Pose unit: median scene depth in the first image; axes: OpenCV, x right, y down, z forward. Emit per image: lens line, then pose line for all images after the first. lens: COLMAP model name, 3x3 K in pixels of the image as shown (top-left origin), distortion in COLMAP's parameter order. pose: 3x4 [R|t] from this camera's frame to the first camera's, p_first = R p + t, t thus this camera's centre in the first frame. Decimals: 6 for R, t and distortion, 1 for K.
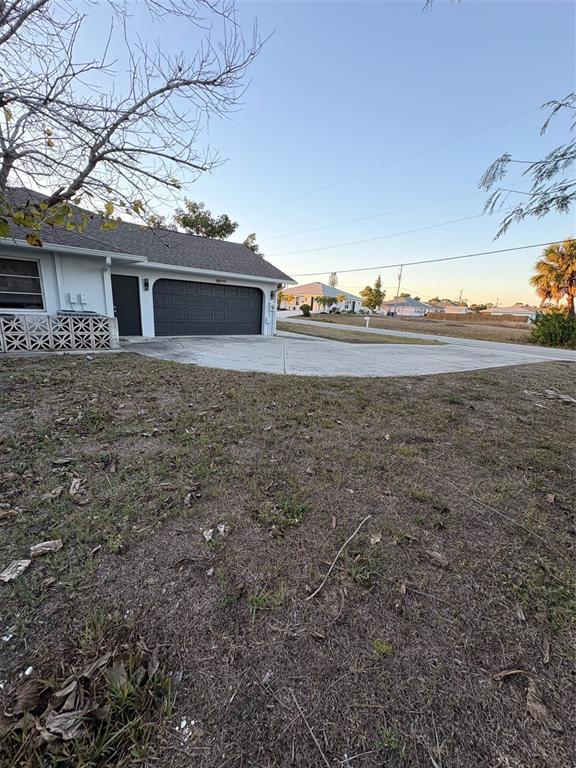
lens RADIAL K [[306.2, 0, 288.0], [0, 306.2, 384.0], [0, 0, 1]] dist [0.000582, -0.000066]
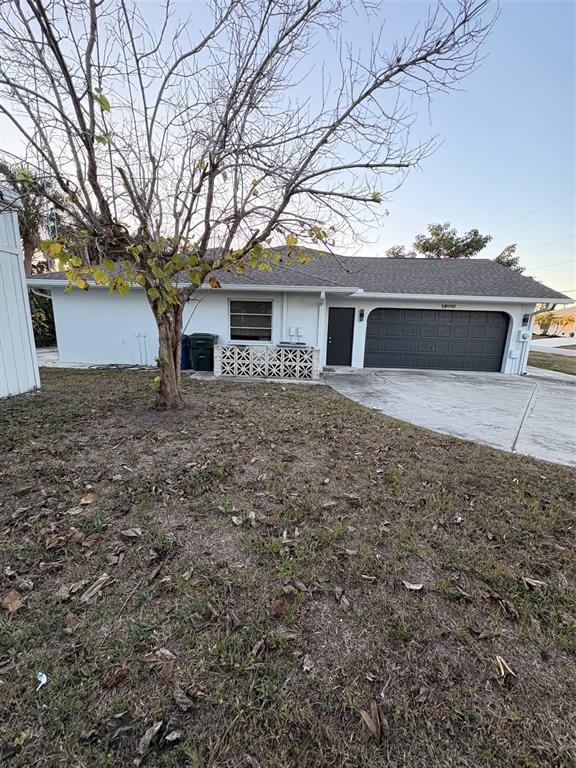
lens RADIAL K [[306.2, 0, 288.0], [0, 306.2, 384.0], [0, 0, 1]] dist [0.000582, -0.000066]
pose [[0.747853, 0.099291, -0.656397, 0.027190], [-0.153202, 0.987876, -0.025116, -0.050190], [0.645945, 0.119345, 0.753997, 0.146078]]
